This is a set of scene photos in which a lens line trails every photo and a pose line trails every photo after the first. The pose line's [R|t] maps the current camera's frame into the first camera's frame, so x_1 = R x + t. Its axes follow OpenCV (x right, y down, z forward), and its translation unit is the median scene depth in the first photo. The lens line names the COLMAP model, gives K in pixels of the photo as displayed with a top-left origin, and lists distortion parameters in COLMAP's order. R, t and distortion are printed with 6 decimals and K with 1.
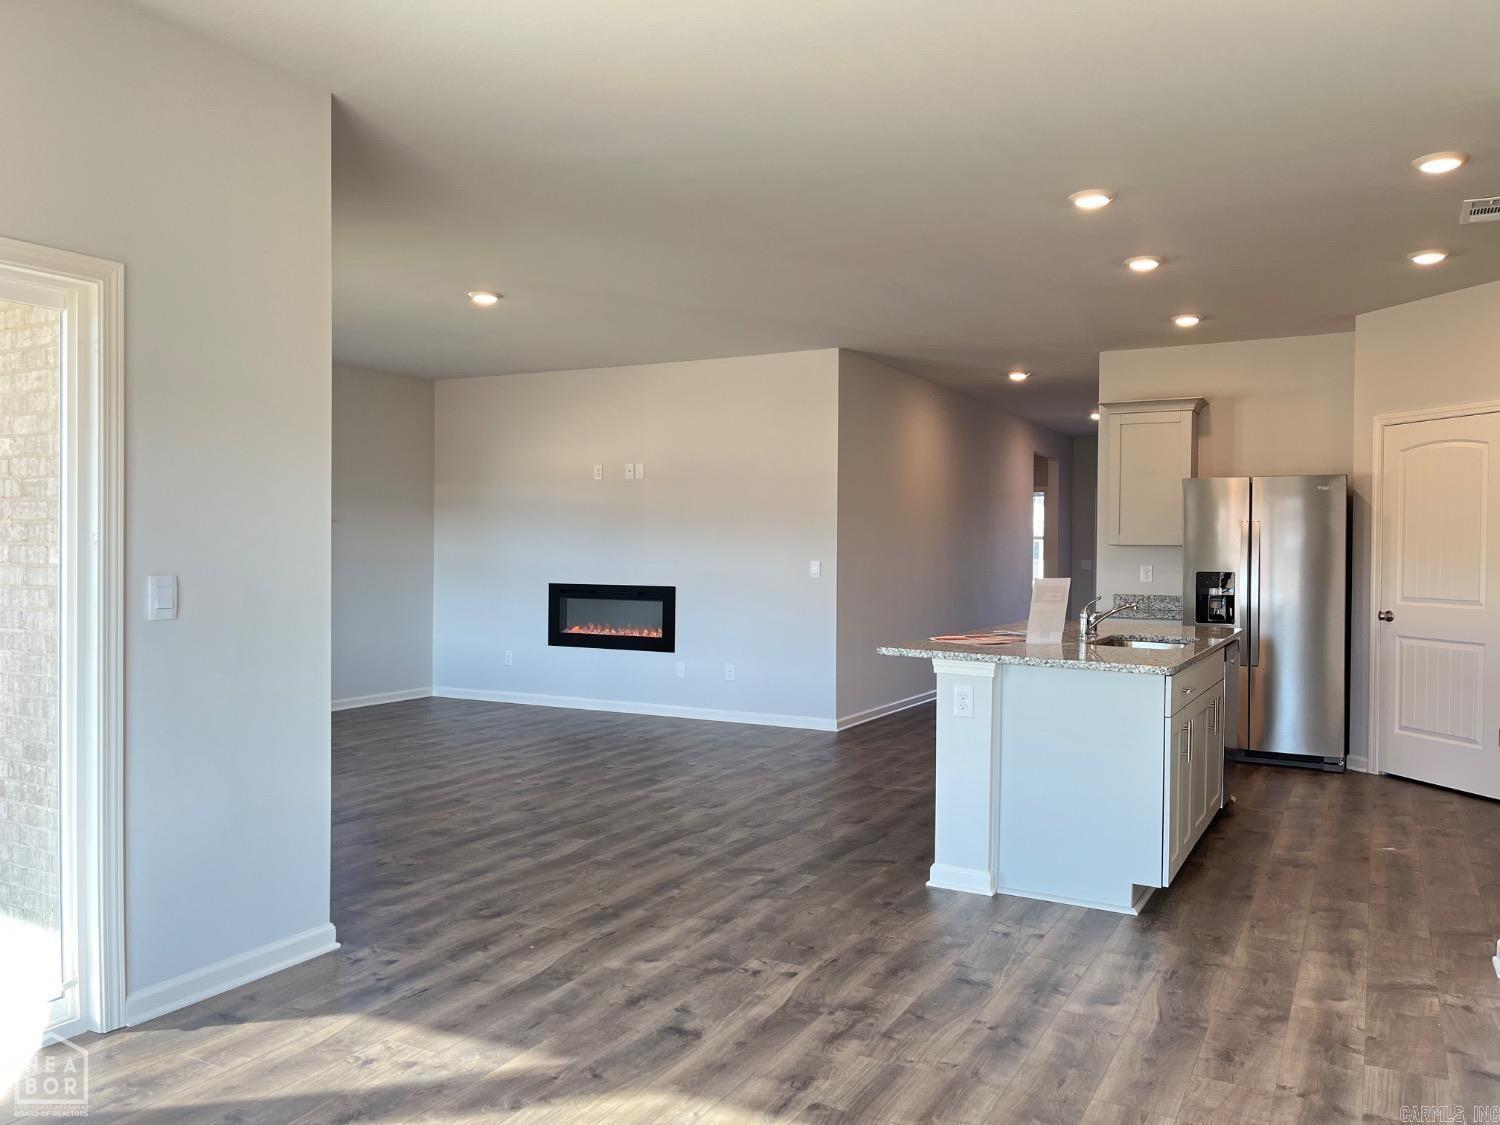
lens RADIAL K [[1146.4, 0, 744.1], [0, 1146.4, 558.9], [0, 0, 1]] dist [0.058470, -0.038179]
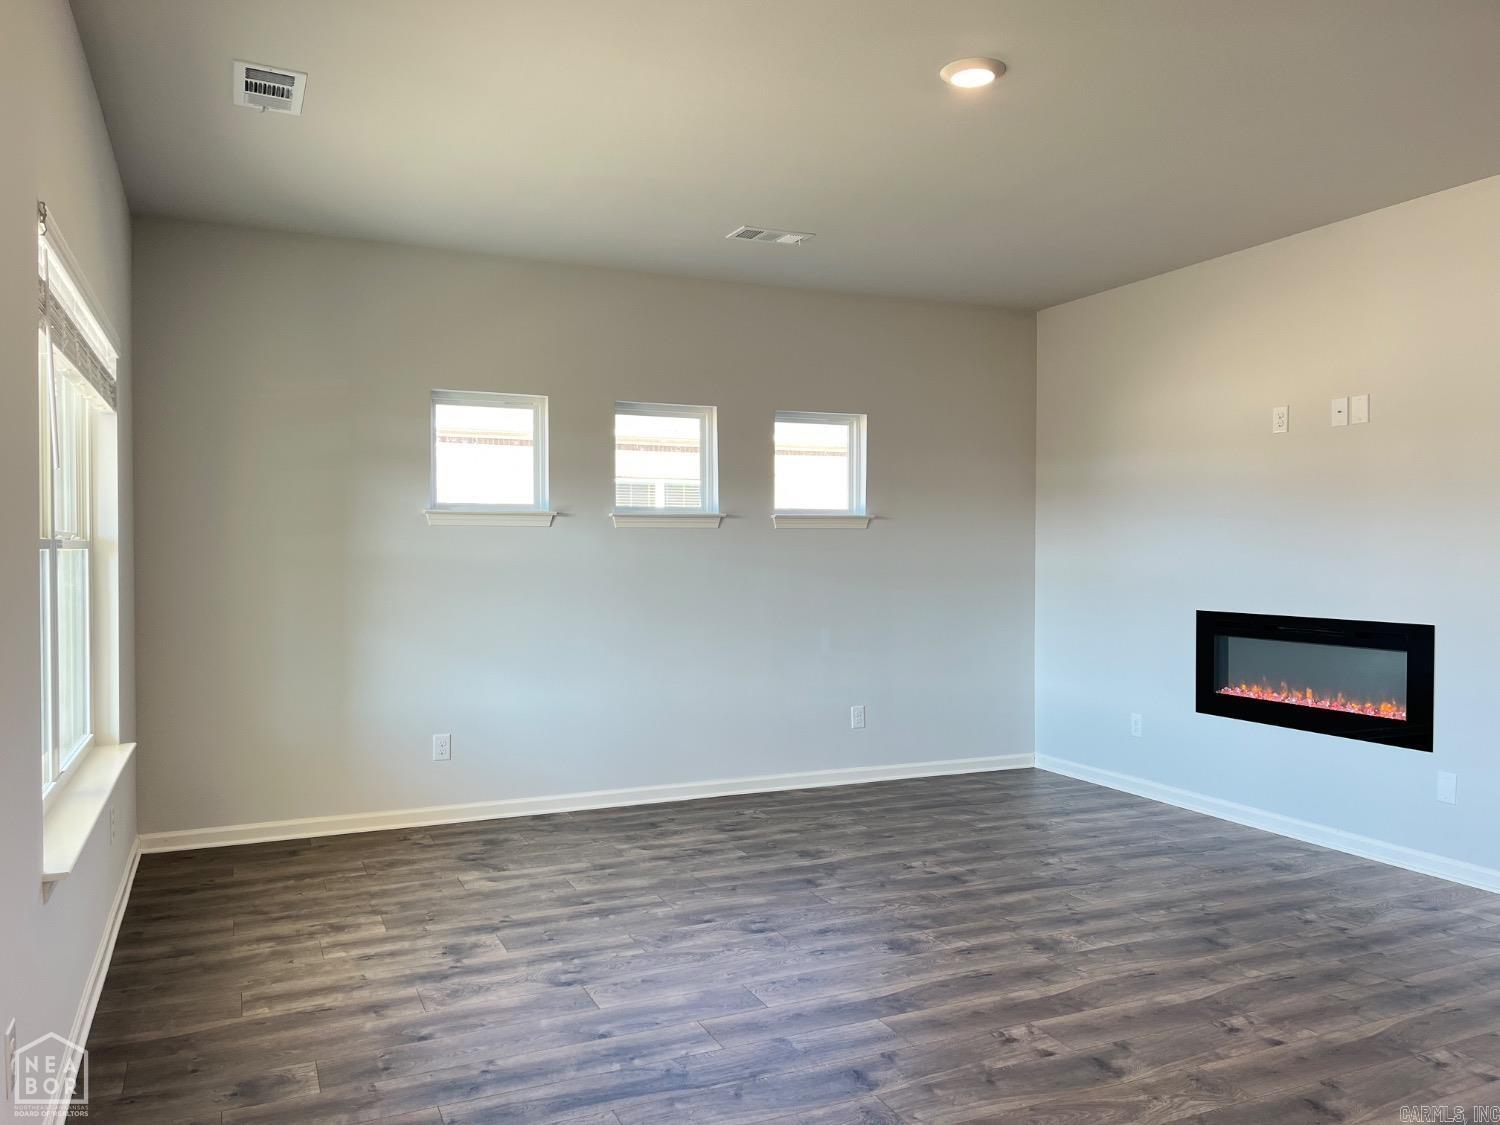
lens RADIAL K [[1146.4, 0, 745.3], [0, 1146.4, 560.9], [0, 0, 1]] dist [0.058470, -0.038179]
pose [[0.801967, -0.005644, -0.597342, 0.004697], [0.002997, 0.999981, -0.005424, -0.002527], [0.597361, 0.002560, 0.801968, 0.382181]]
